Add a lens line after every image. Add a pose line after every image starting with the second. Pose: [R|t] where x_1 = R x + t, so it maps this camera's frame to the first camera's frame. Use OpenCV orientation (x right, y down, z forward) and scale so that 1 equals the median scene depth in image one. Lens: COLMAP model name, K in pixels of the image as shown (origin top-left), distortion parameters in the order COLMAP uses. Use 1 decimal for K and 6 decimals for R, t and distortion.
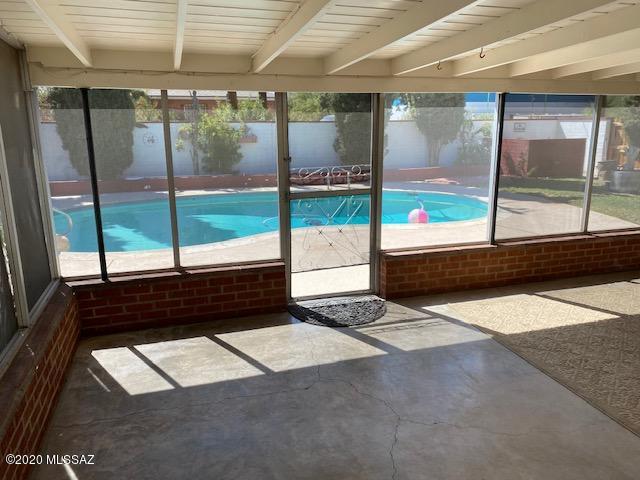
lens RADIAL K [[491.7, 0, 324.1], [0, 491.7, 240.8], [0, 0, 1]] dist [0.028477, -0.027174]
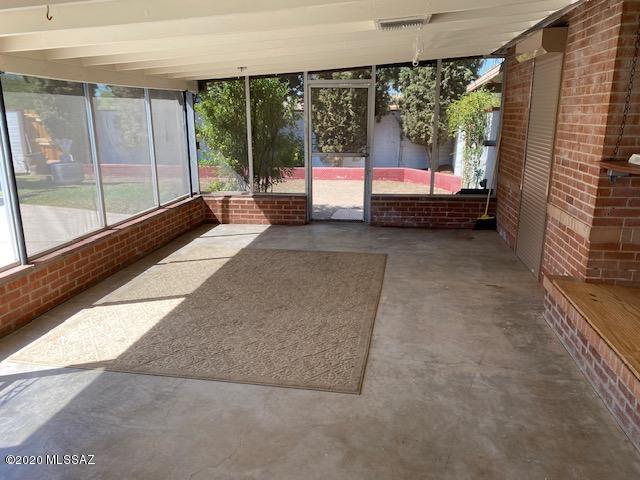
lens RADIAL K [[491.7, 0, 321.6], [0, 491.7, 237.5], [0, 0, 1]] dist [0.028477, -0.027174]
pose [[0.447982, -0.215178, 0.867761, -0.129571], [0.209913, 0.968787, 0.131862, -0.040239], [-0.869050, 0.123083, 0.479168, 0.201148]]
